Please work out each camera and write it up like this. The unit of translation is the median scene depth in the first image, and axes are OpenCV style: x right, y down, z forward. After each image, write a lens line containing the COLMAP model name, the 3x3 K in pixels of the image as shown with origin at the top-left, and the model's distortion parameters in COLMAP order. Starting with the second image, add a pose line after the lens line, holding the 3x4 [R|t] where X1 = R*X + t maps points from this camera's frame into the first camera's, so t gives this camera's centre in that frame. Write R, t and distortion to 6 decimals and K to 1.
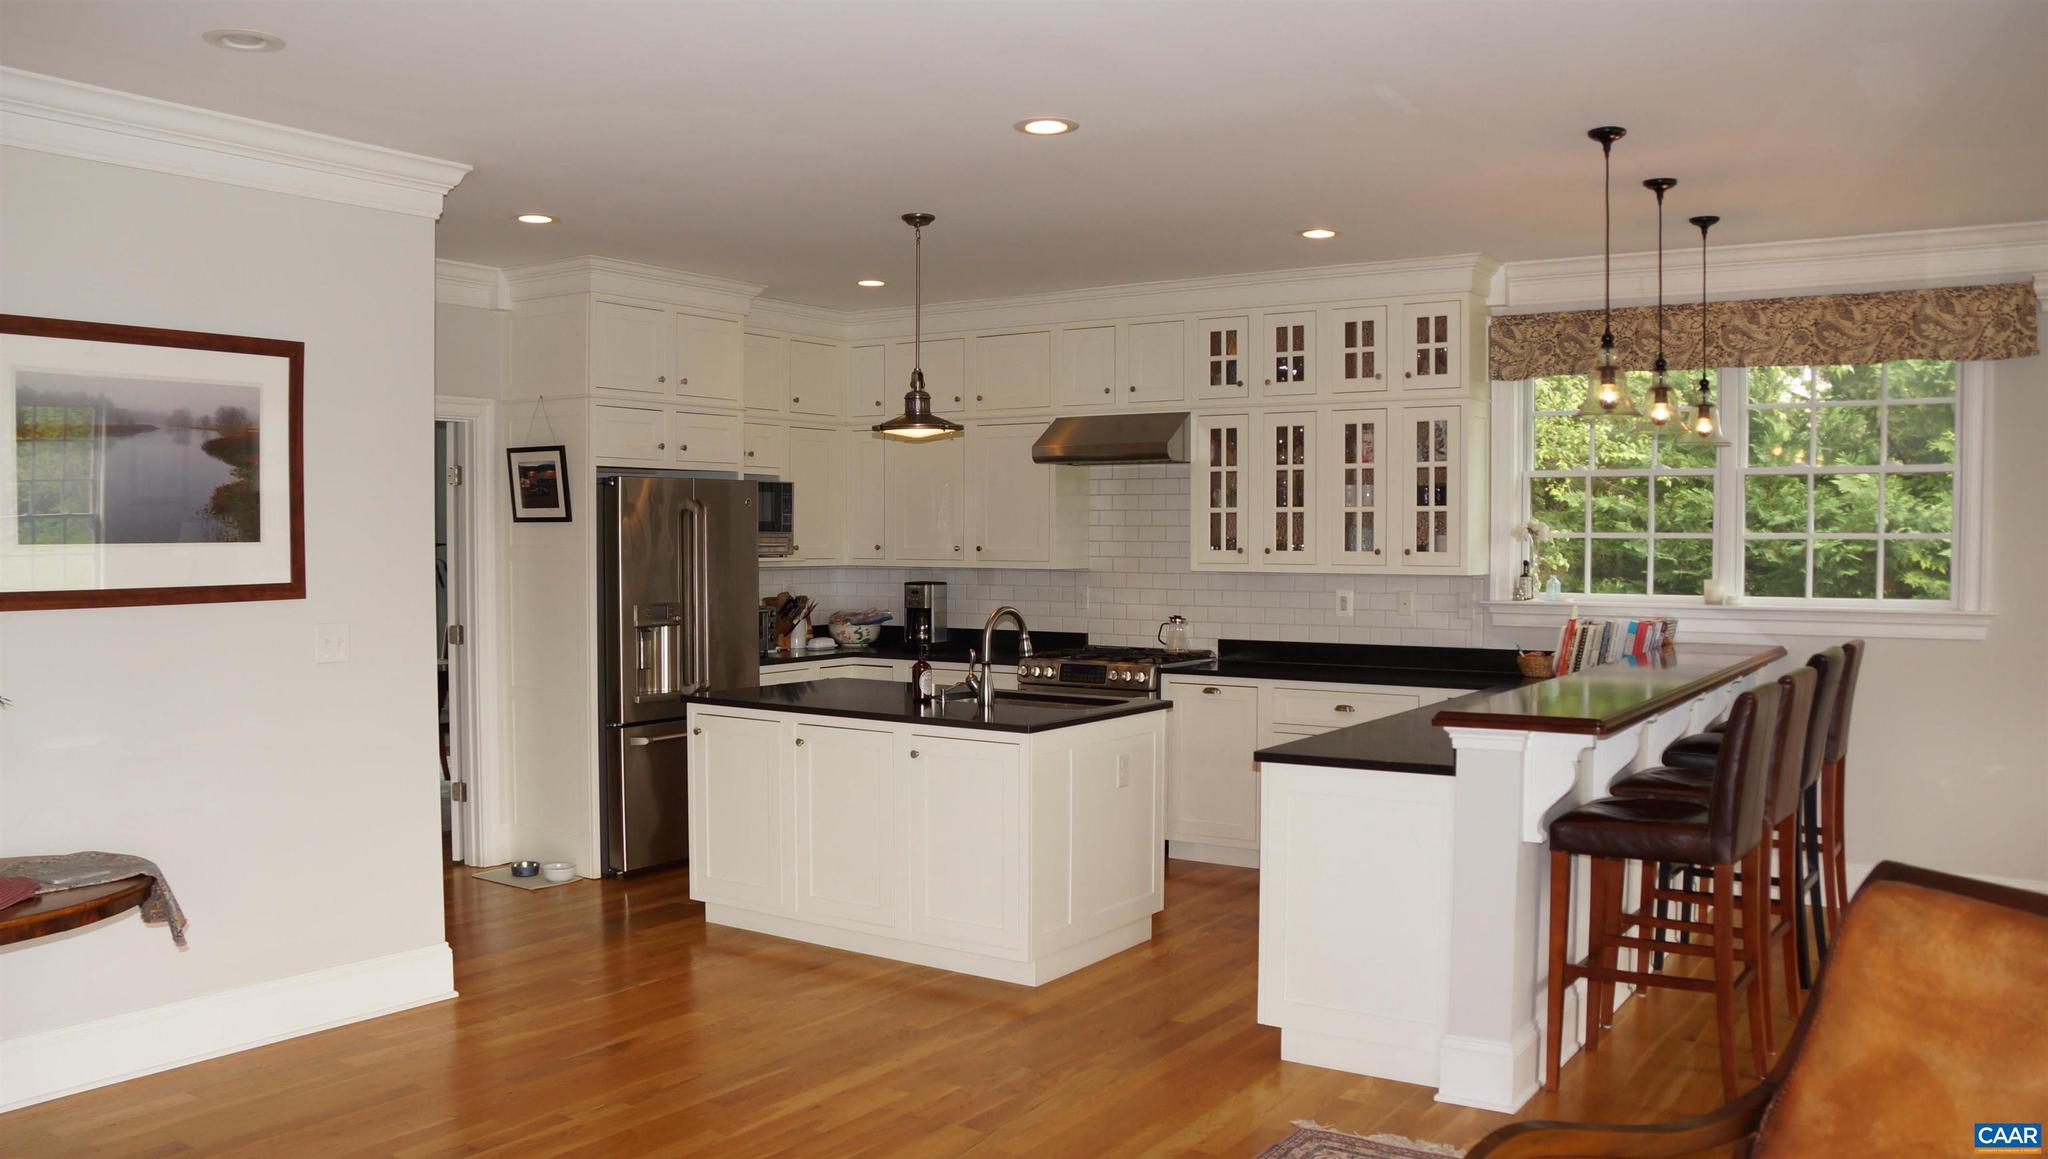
lens RADIAL K [[1573.8, 0, 1024.0], [0, 1573.8, 579.5], [0, 0, 1]] dist [-0.146473, -0.000740]
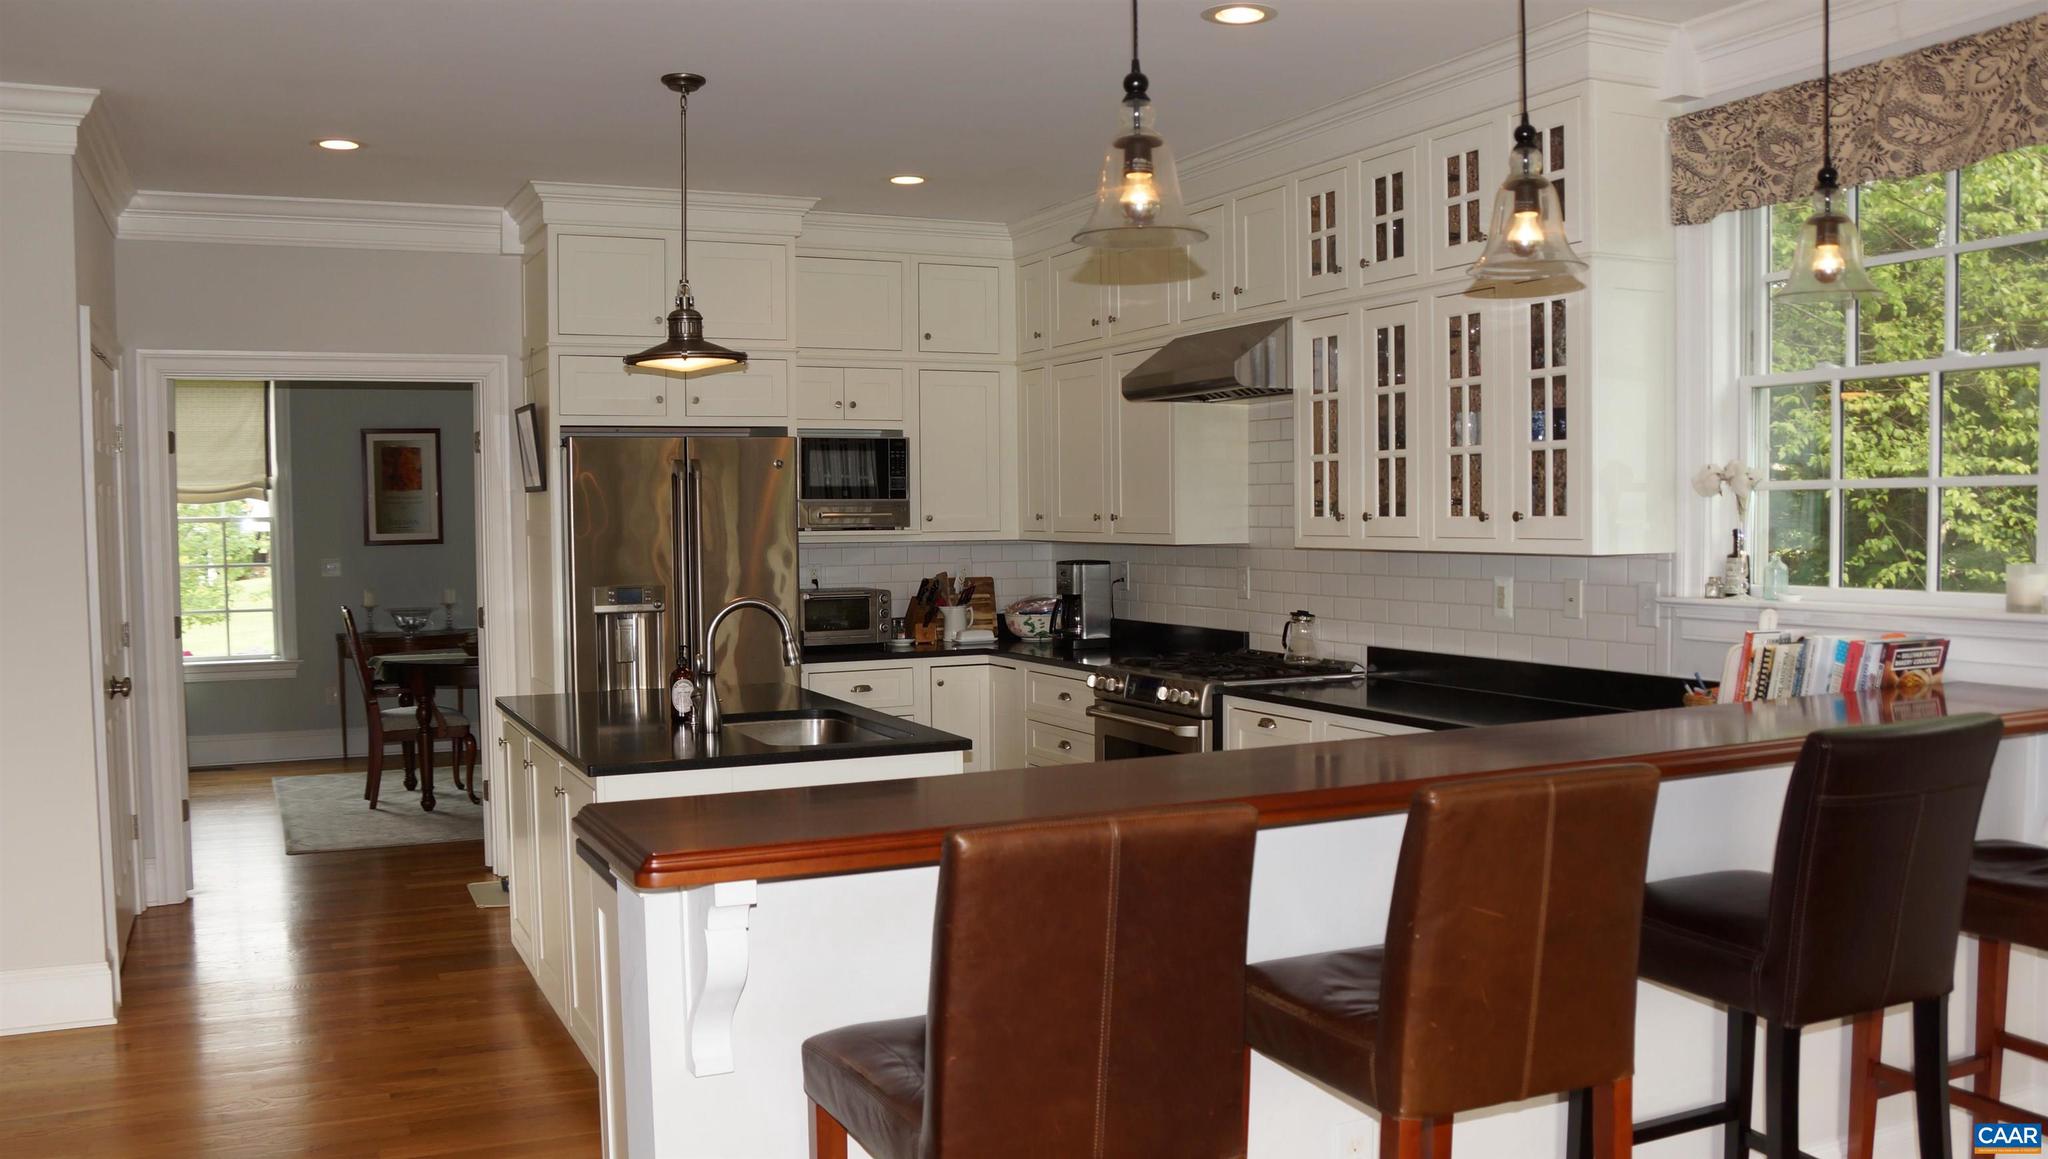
lens RADIAL K [[1677.3, 0, 1024.0], [0, 1677.3, 579.5], [0, 0, 1]] dist [-0.095641, 0.002326]
pose [[0.863325, 0.009998, -0.504549, 0.394747], [-0.002220, 0.999869, 0.016016, -0.002748], [0.504643, -0.012707, 0.863235, 0.319099]]
